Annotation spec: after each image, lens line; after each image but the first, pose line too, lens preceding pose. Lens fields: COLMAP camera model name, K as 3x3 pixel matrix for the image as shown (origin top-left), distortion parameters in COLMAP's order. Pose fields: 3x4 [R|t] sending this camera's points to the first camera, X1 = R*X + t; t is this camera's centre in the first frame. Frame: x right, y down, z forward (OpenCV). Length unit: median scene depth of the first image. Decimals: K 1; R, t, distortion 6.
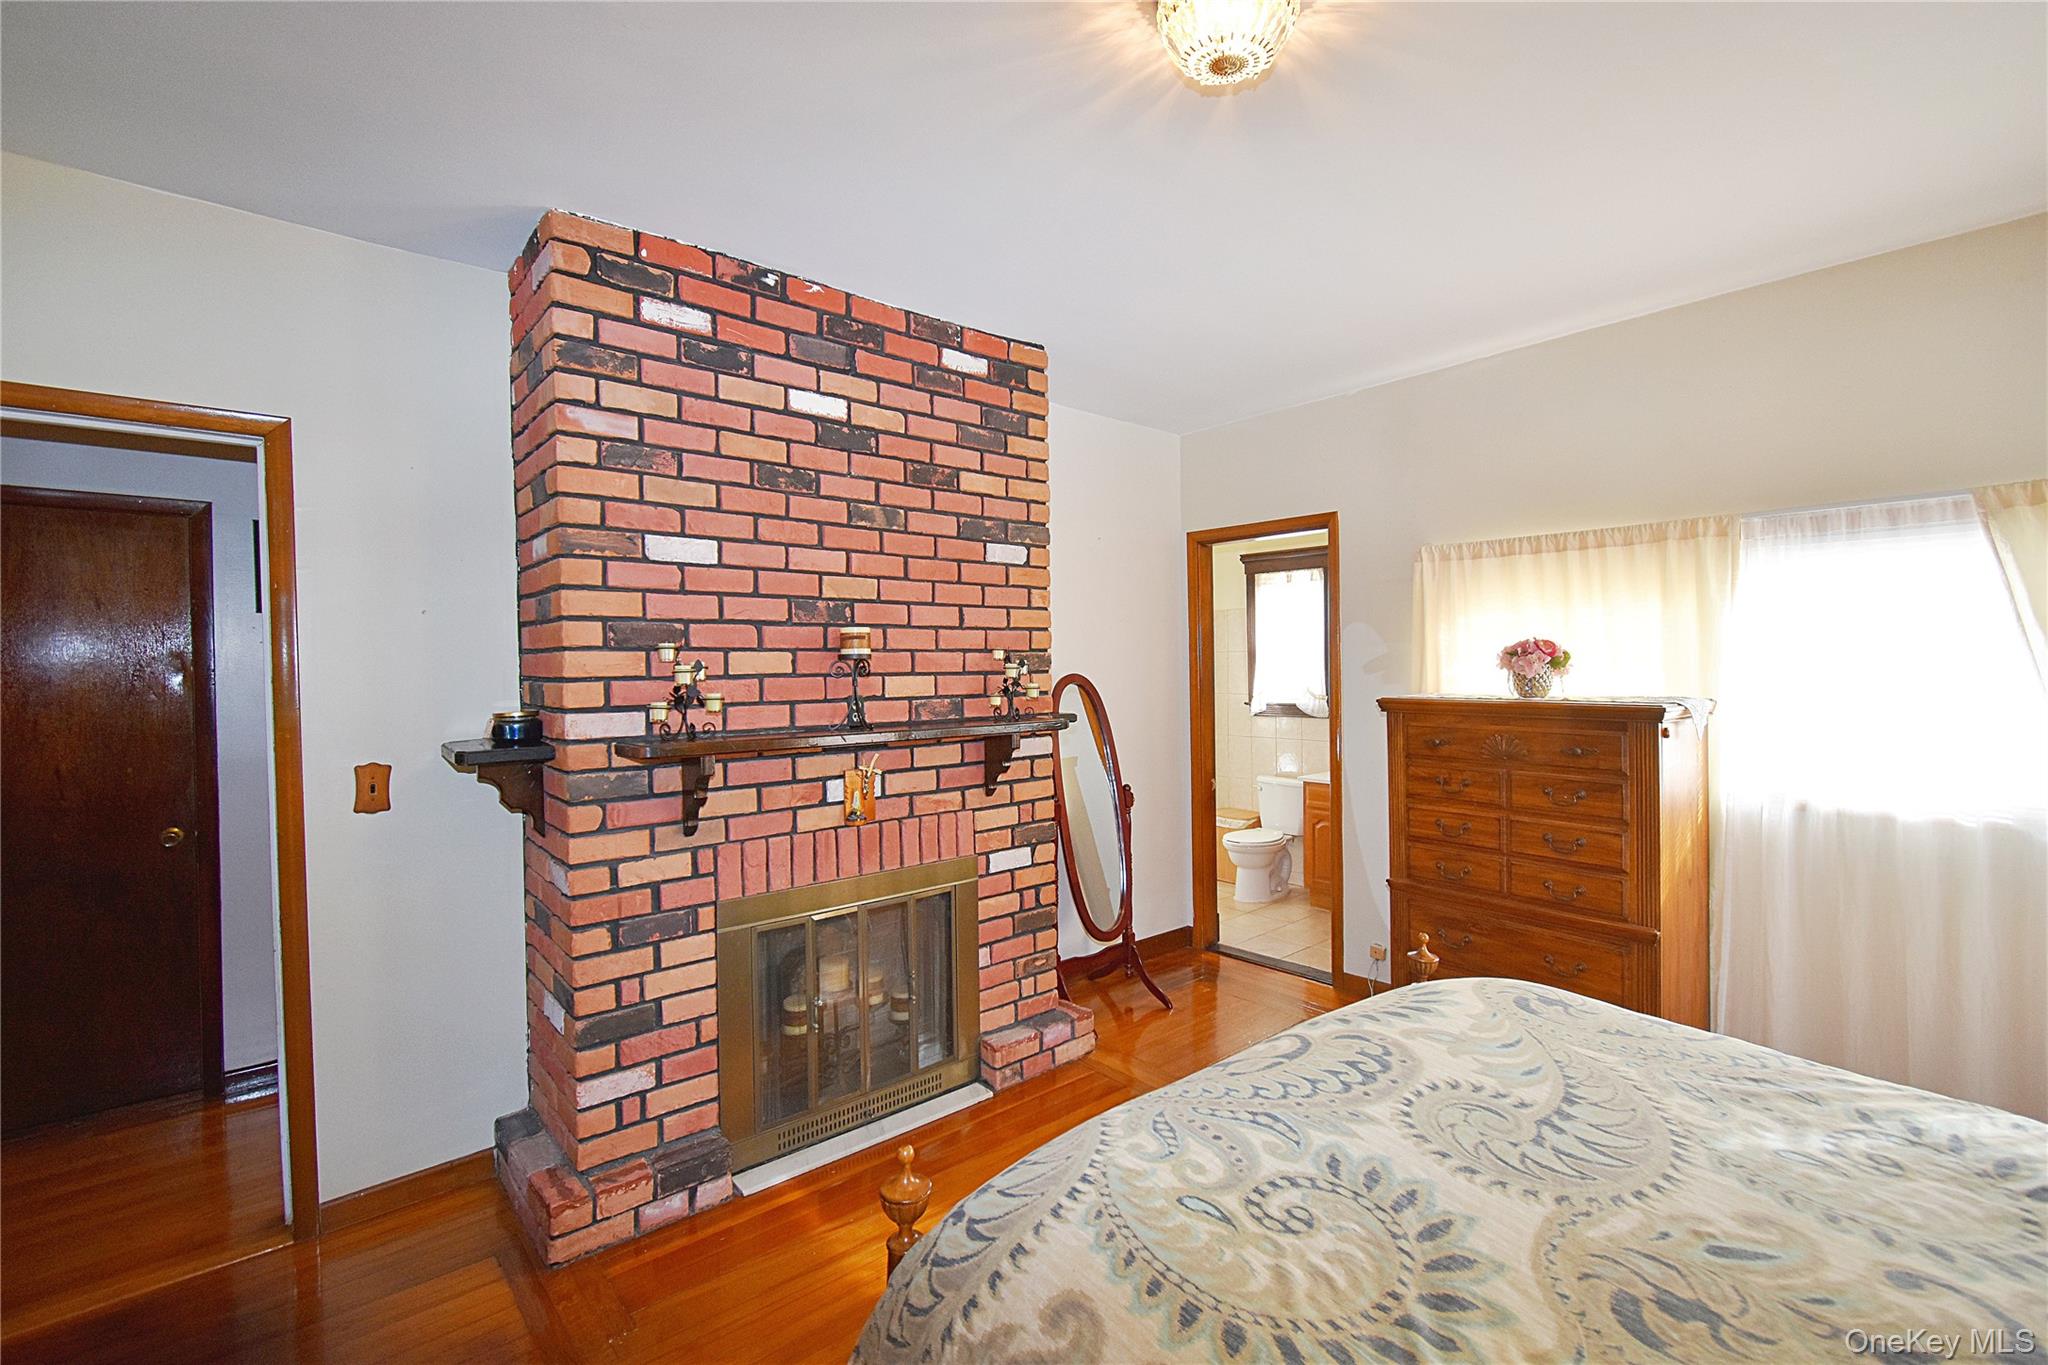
lens RADIAL K [[911.8, 0, 1030.9], [0, 911.8, 681.0], [0, 0, 1]] dist [0.002224, -0.000372]
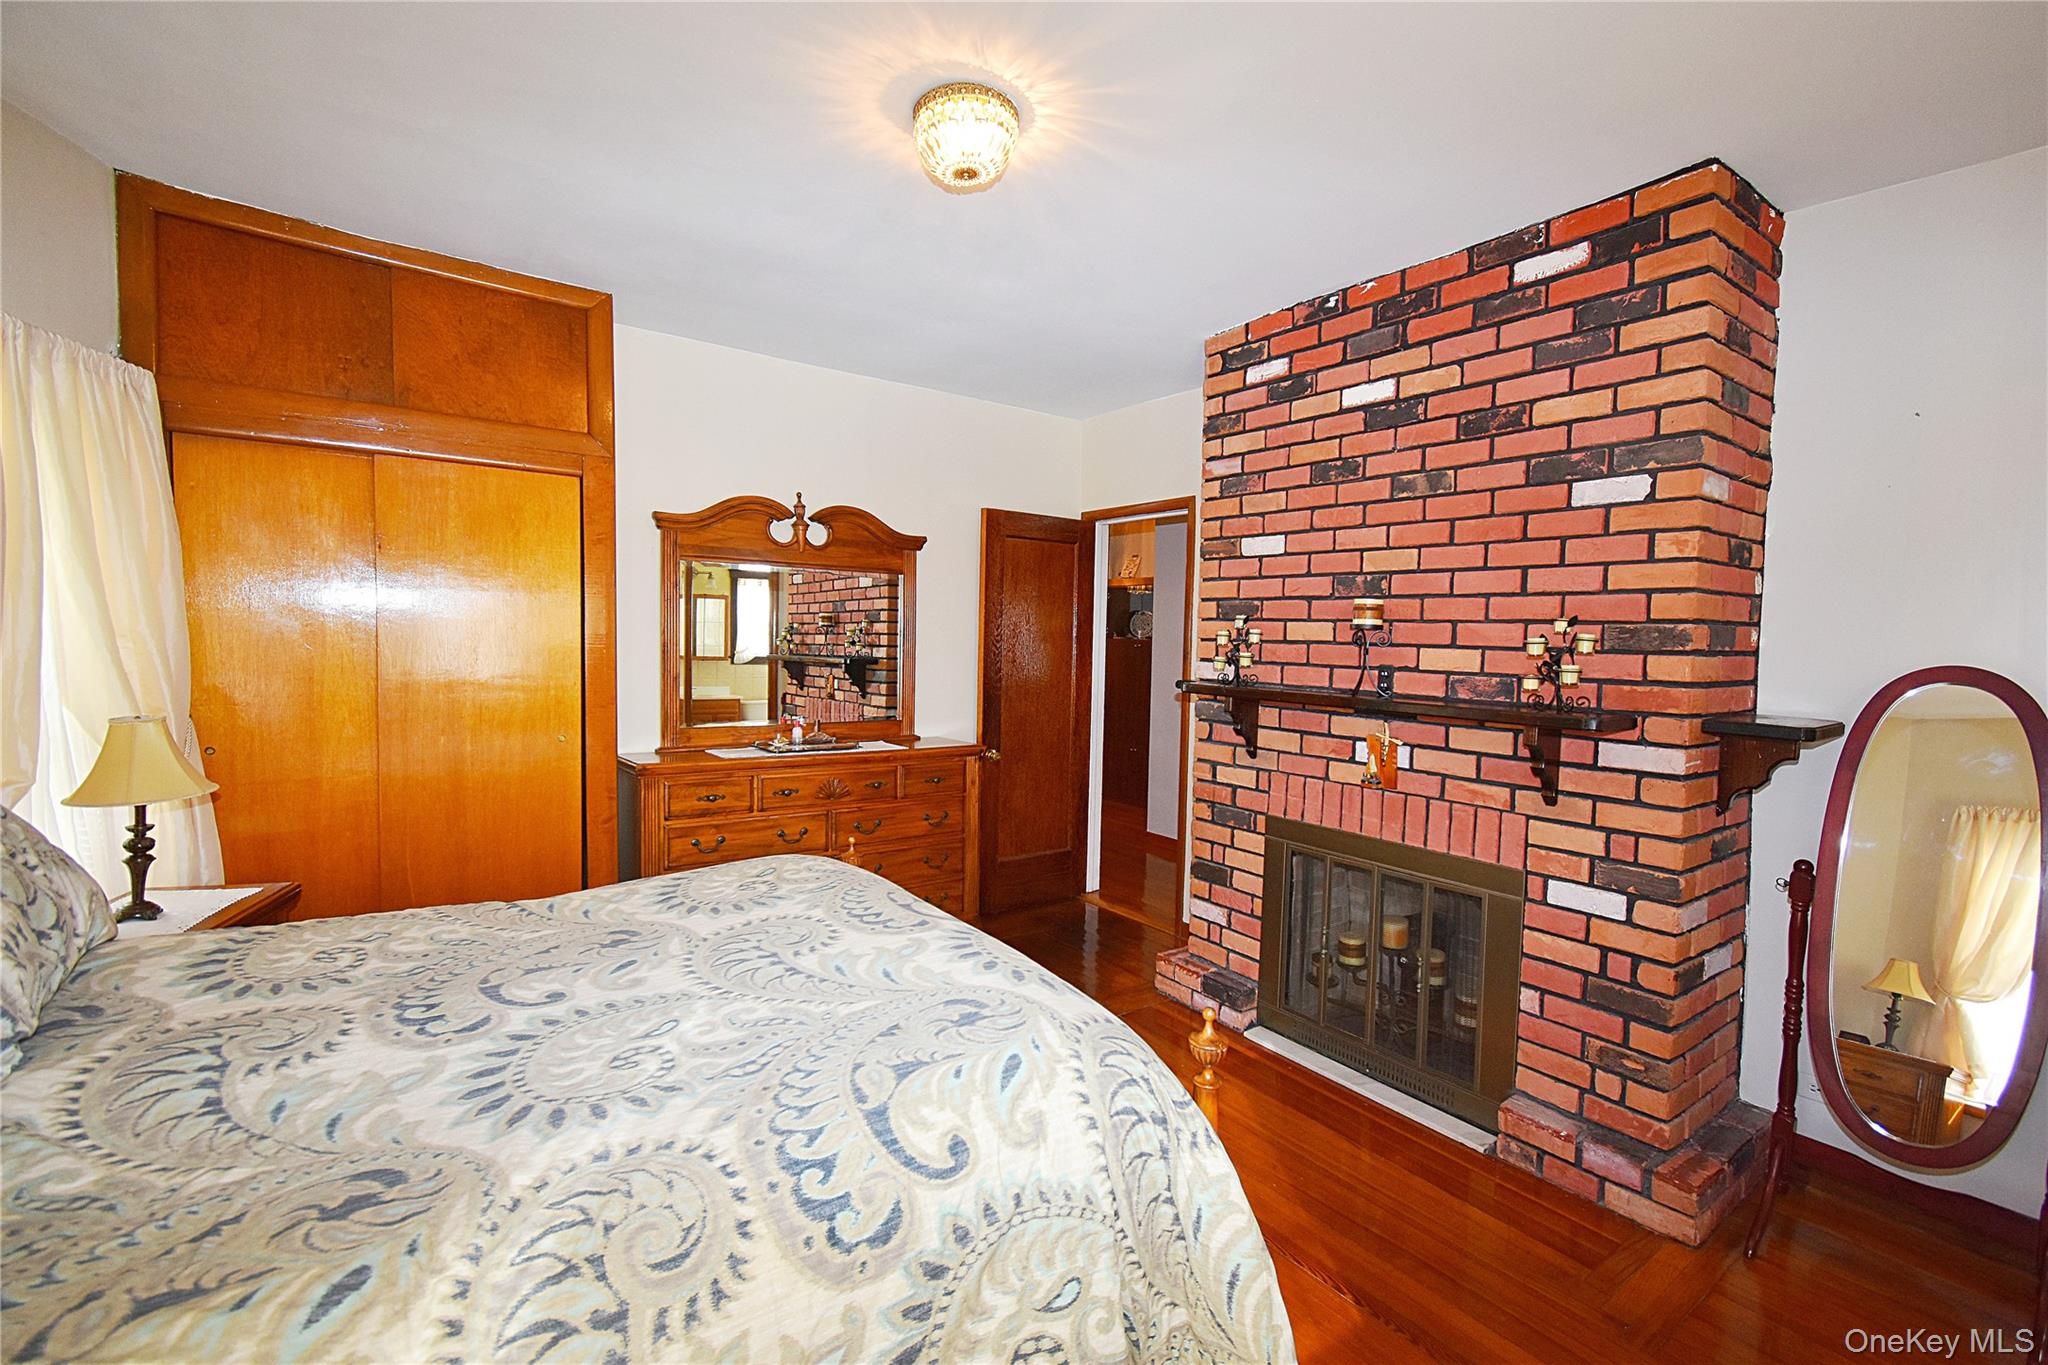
lens RADIAL K [[911.8, 0, 1031.5], [0, 911.8, 679.8], [0, 0, 1]] dist [0.002224, -0.000372]
pose [[-0.094318, 0.059195, -0.993781, 0.895535], [-0.040797, 0.997162, 0.063269, -0.016496], [0.994706, 0.046510, -0.091635, 0.715441]]
